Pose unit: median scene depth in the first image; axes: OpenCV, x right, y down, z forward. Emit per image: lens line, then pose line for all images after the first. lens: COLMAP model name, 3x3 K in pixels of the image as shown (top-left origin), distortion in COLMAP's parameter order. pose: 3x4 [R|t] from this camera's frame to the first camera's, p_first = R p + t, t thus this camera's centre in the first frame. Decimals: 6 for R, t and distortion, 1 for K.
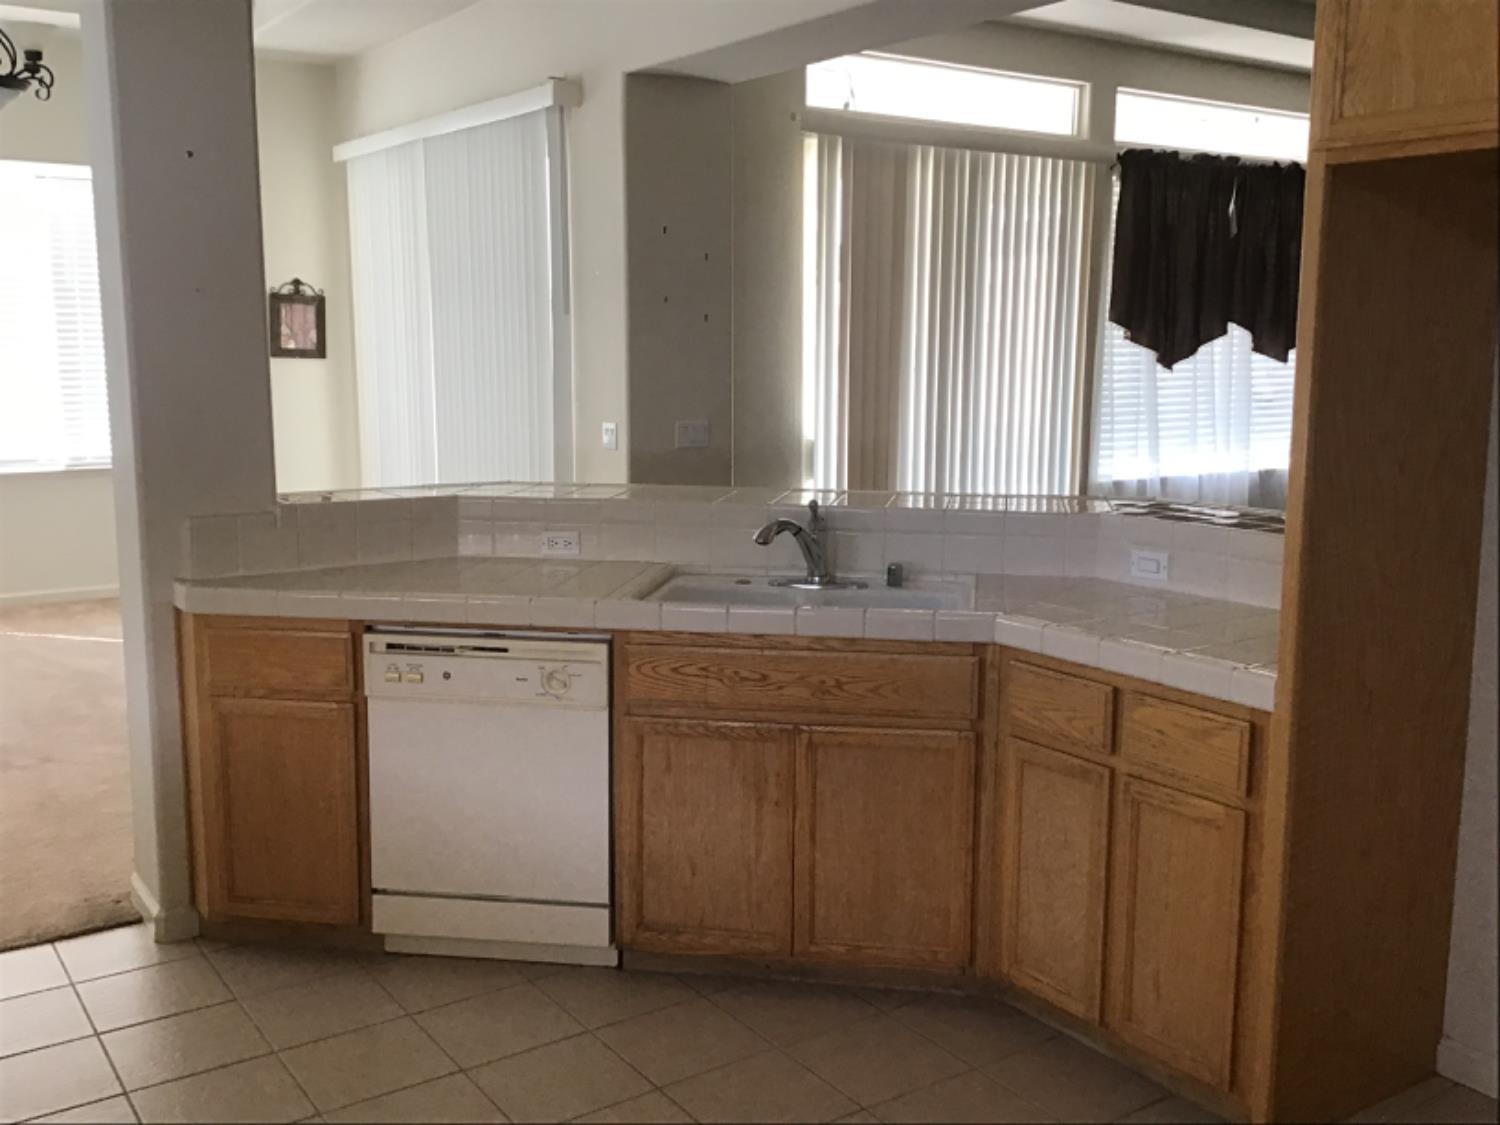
lens RADIAL K [[1420.6, 0, 748.9], [0, 1420.6, 562.9], [0, 0, 1]] dist [0.044757, 0.000000]
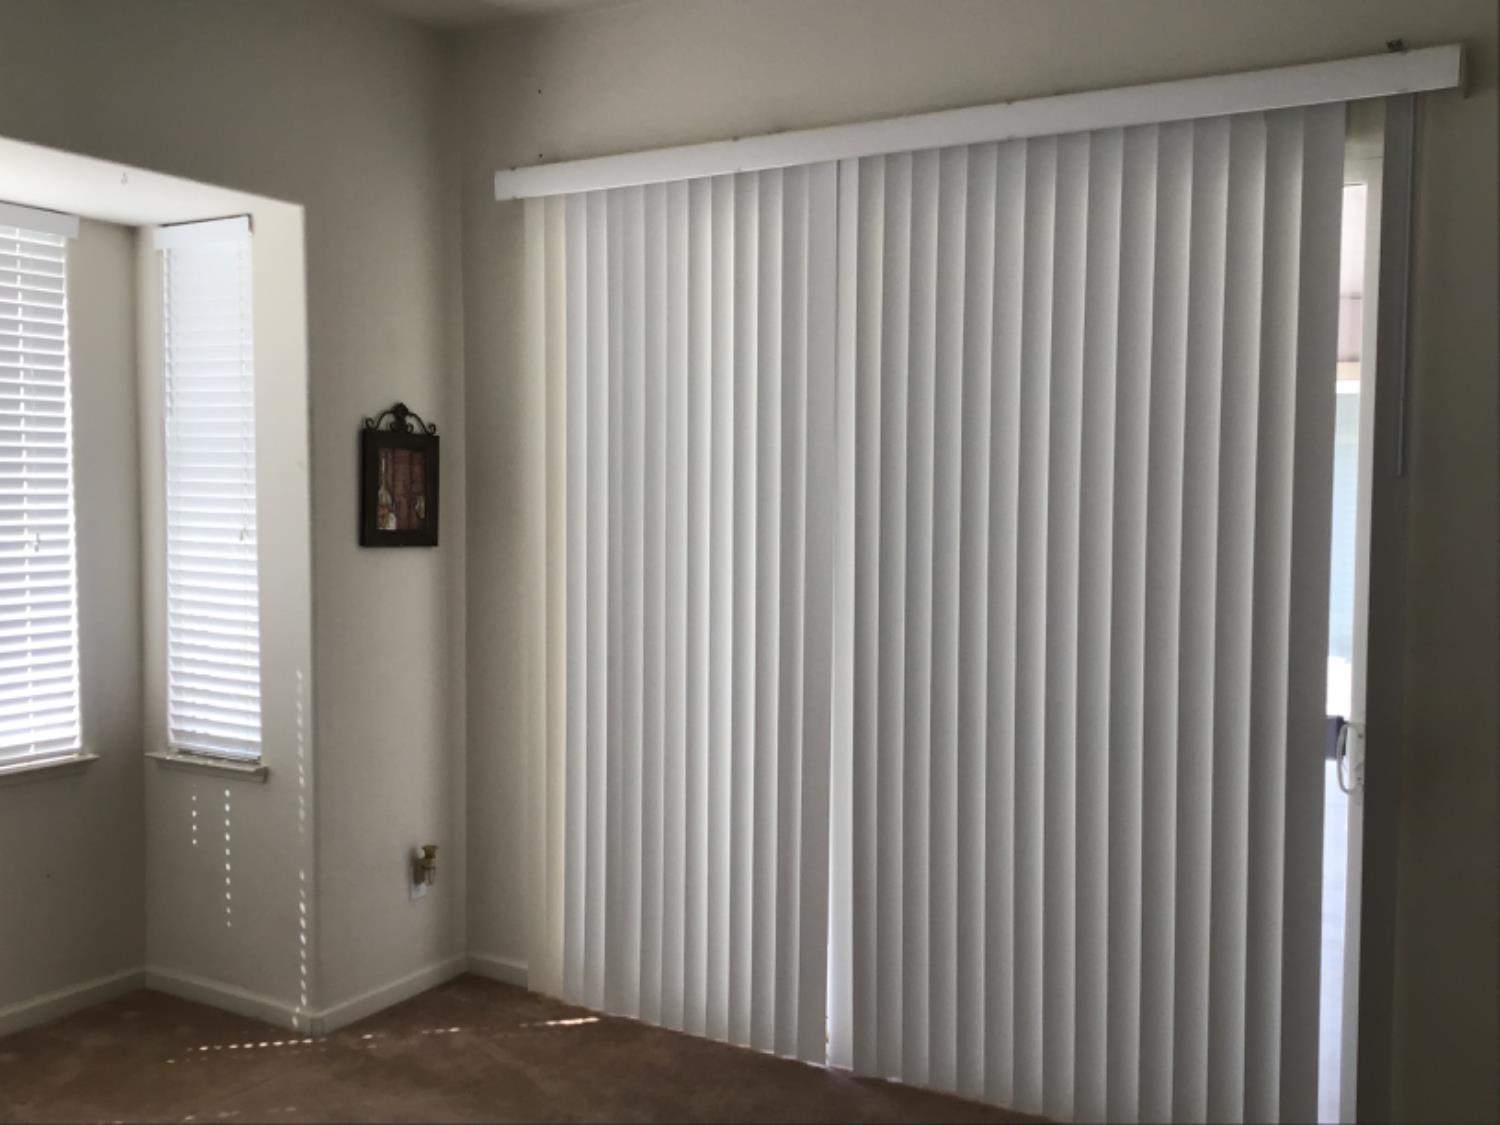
lens RADIAL K [[1420.6, 0, 750.7], [0, 1420.6, 560.9], [0, 0, 1]] dist [0.044757, 0.000000]
pose [[0.909030, -0.013596, 0.416509, -0.422355], [0.057004, 0.994130, -0.091962, -0.080815], [-0.412814, 0.107339, 0.904468, 0.456039]]
